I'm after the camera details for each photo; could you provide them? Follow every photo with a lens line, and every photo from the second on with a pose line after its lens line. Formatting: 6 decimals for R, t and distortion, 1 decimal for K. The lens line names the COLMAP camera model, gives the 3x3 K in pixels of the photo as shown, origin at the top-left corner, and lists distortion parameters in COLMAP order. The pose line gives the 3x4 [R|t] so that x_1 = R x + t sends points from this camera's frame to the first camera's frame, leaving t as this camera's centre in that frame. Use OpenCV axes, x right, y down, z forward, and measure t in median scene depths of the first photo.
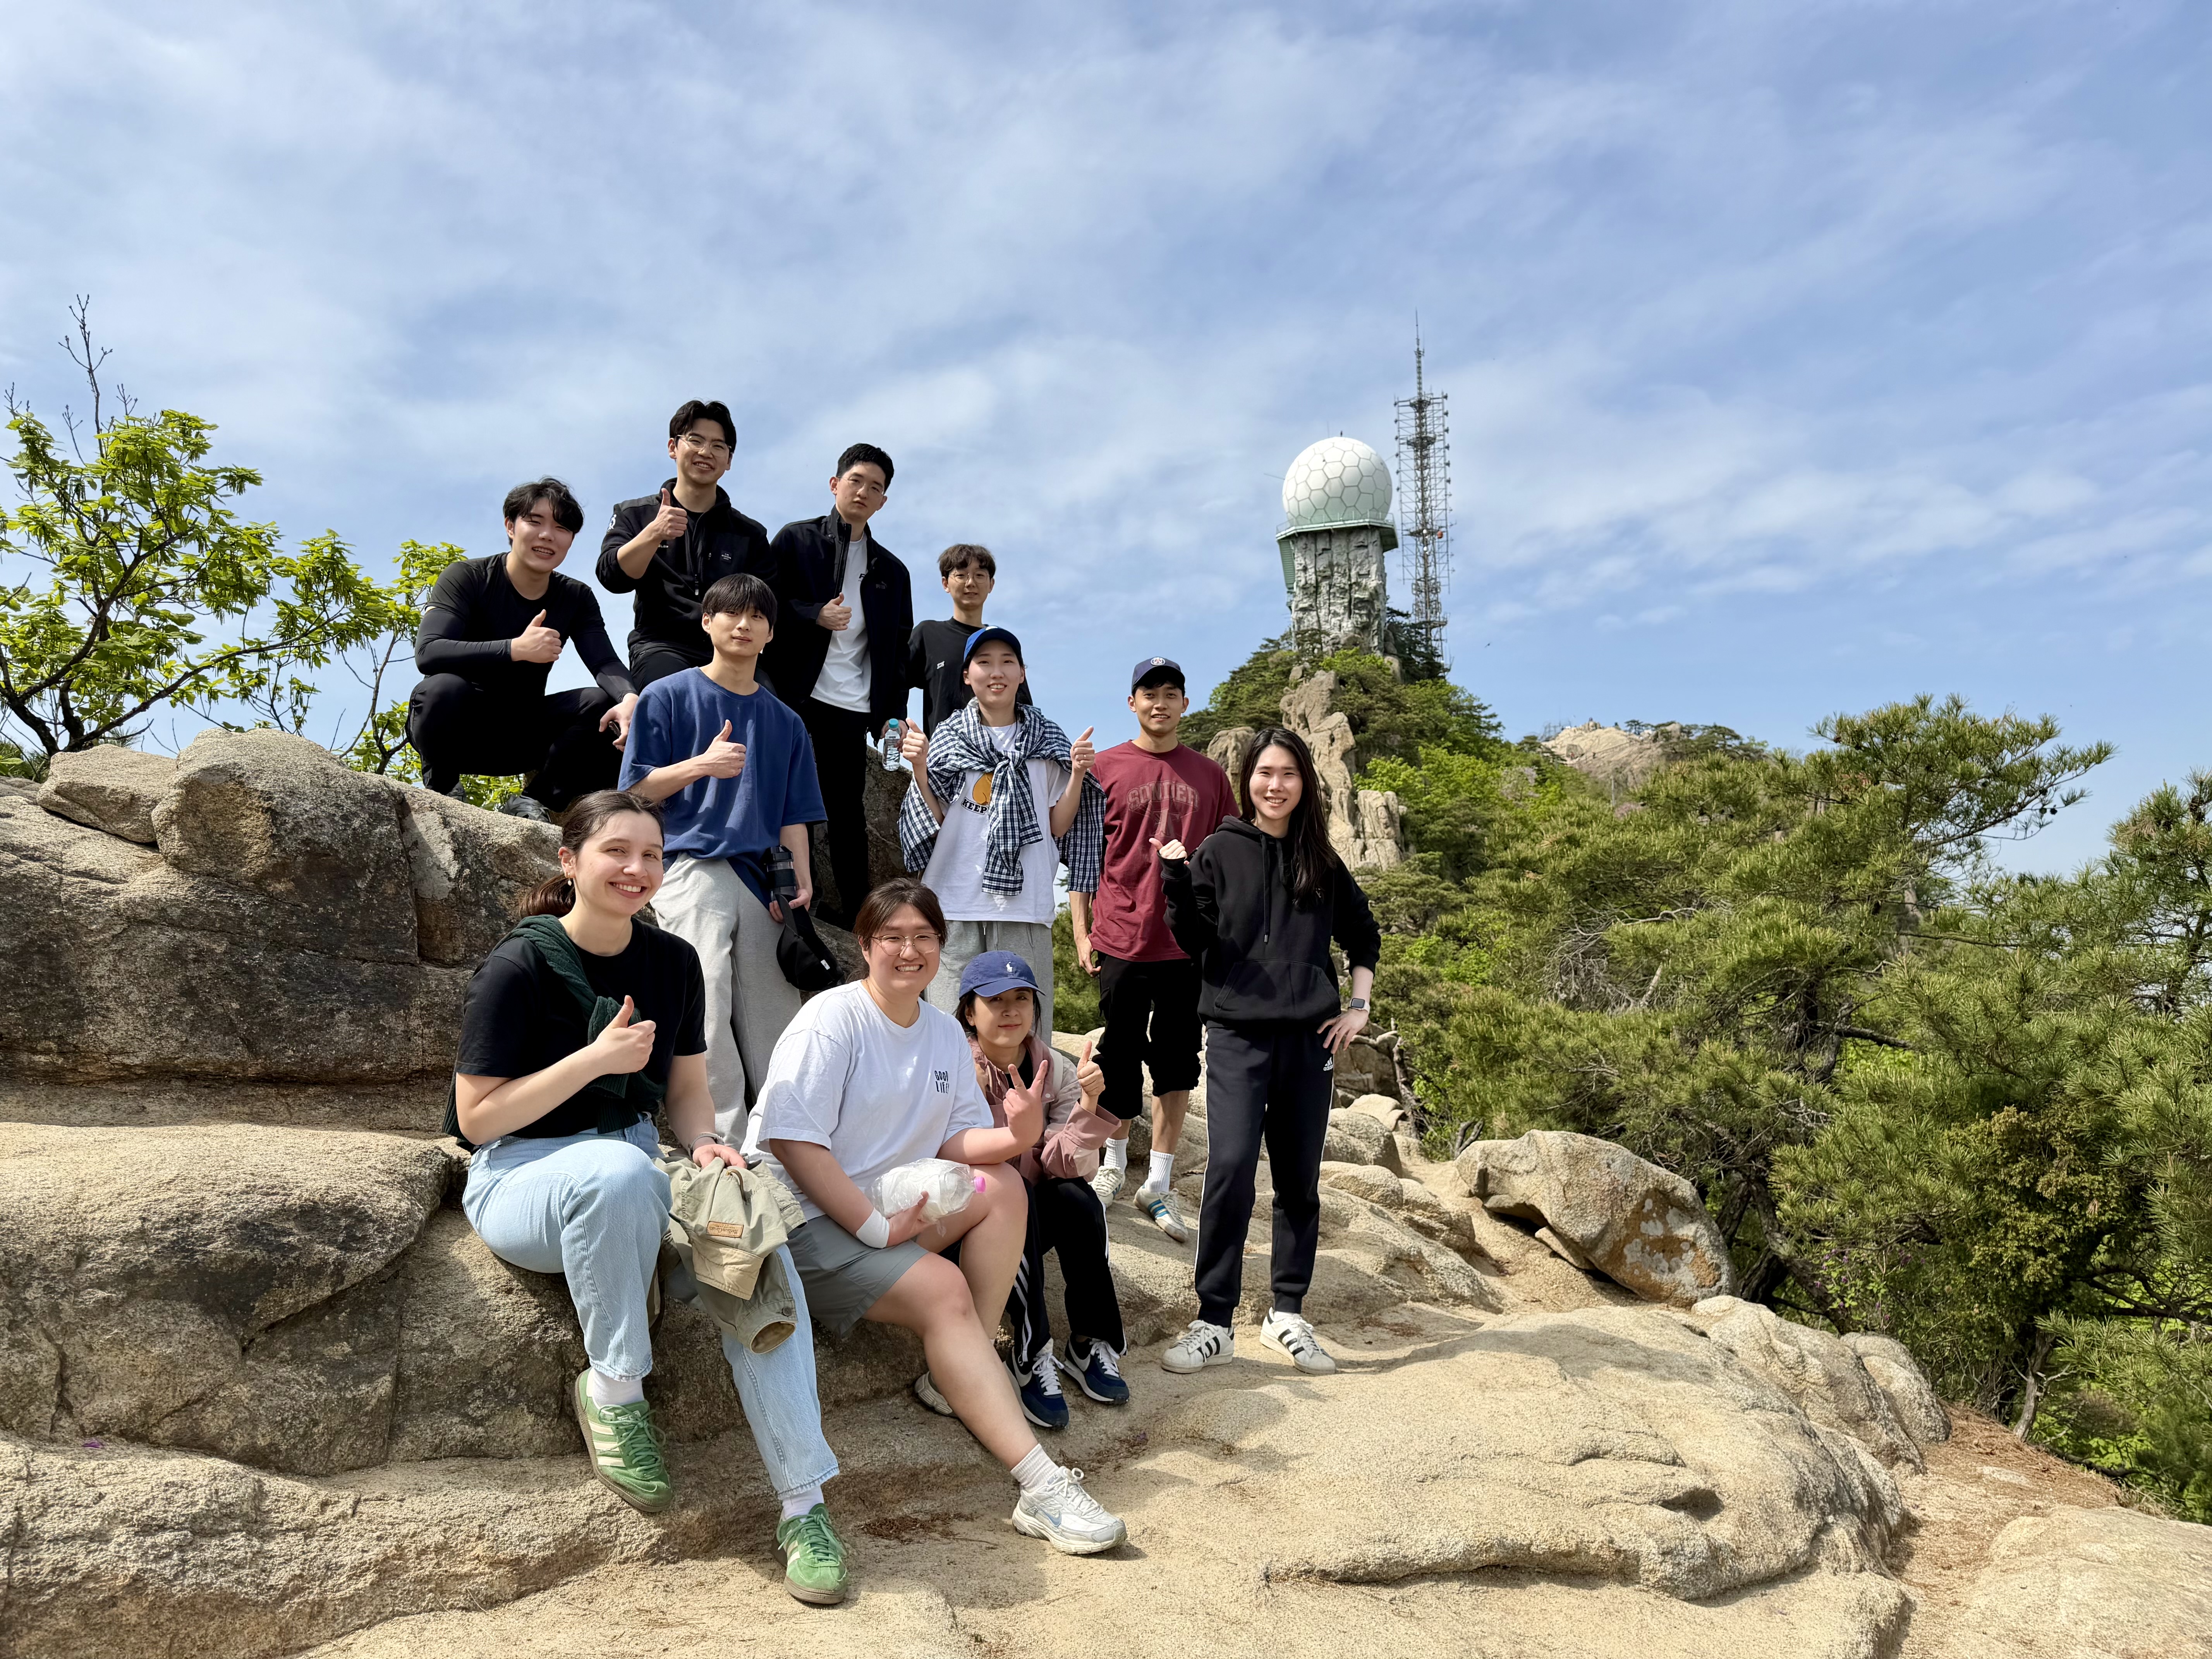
lens RADIAL K [[1570.6, 0, 1106.0], [0, 1570.6, 829.5], [0, 0, 1]] dist [0.228300, -0.437185]
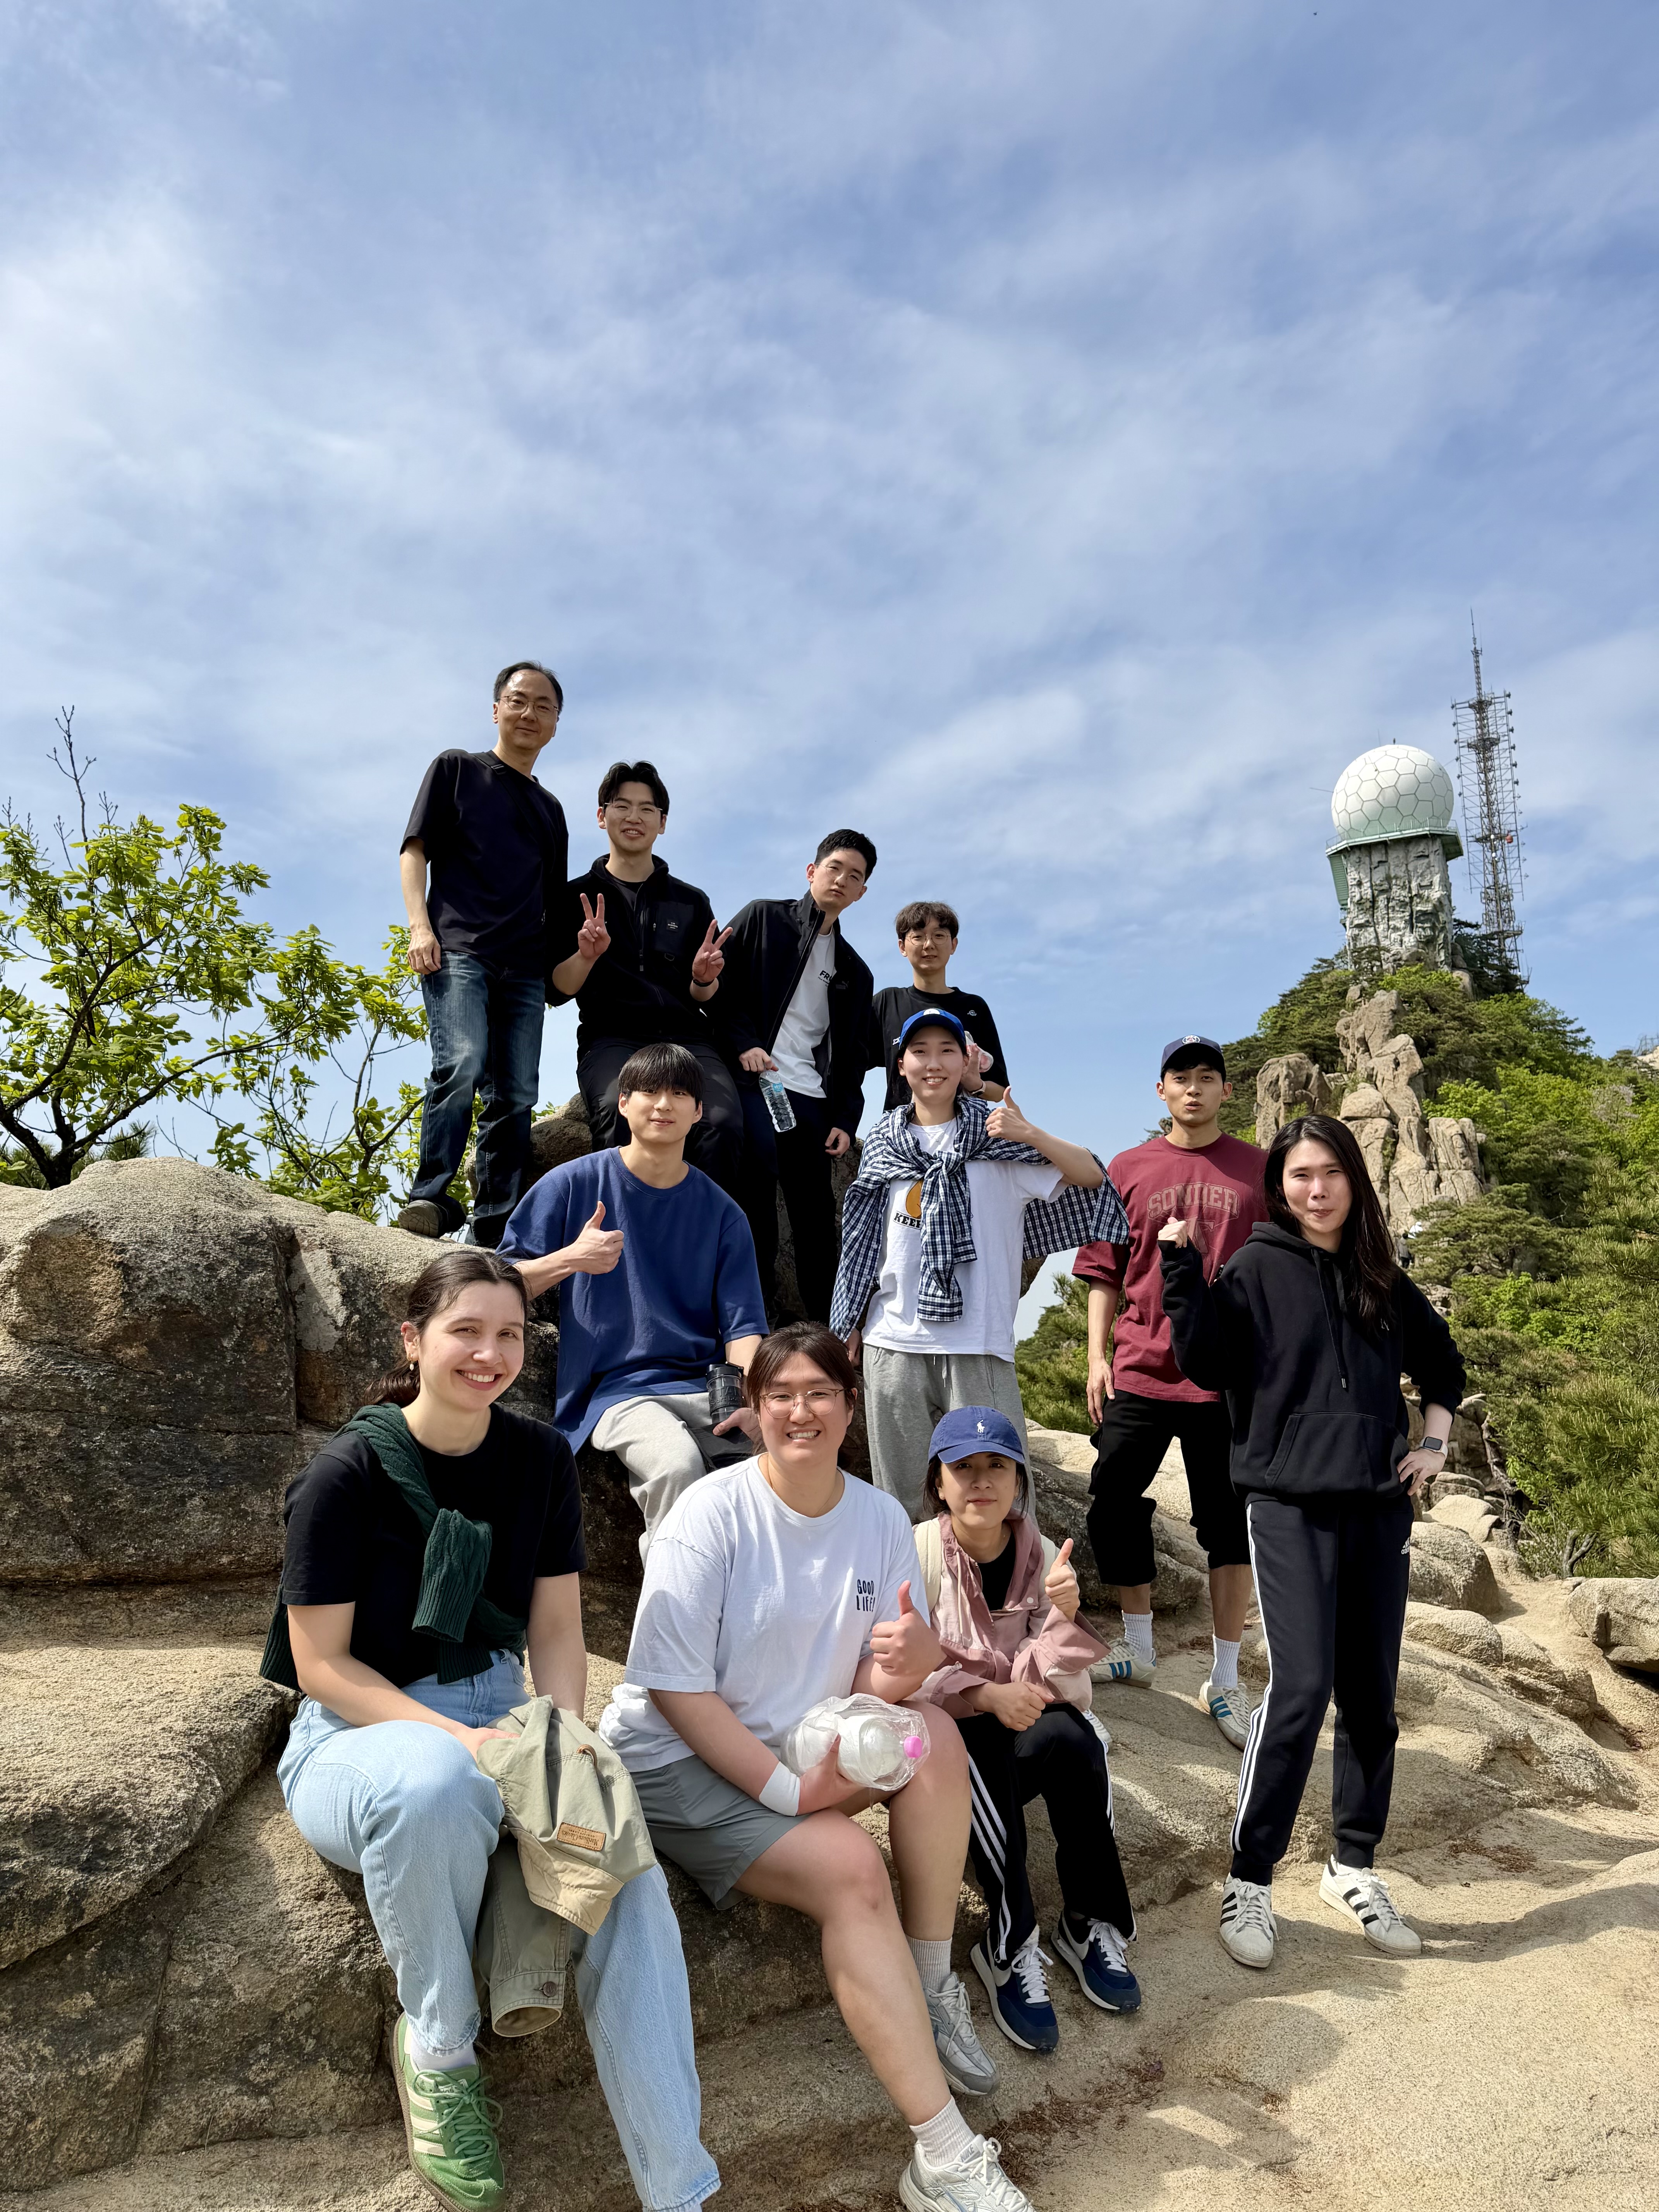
lens RADIAL K [[1595.0, 0, 829.5], [0, 1595.0, 1106.0], [0, 0, 1]] dist [0.058483, -0.062830]
pose [[0.979798, -0.031387, -0.197512, 0.029845], [0.023928, 0.998912, -0.040037, -0.042476], [0.198554, 0.034502, 0.979483, 0.166038]]
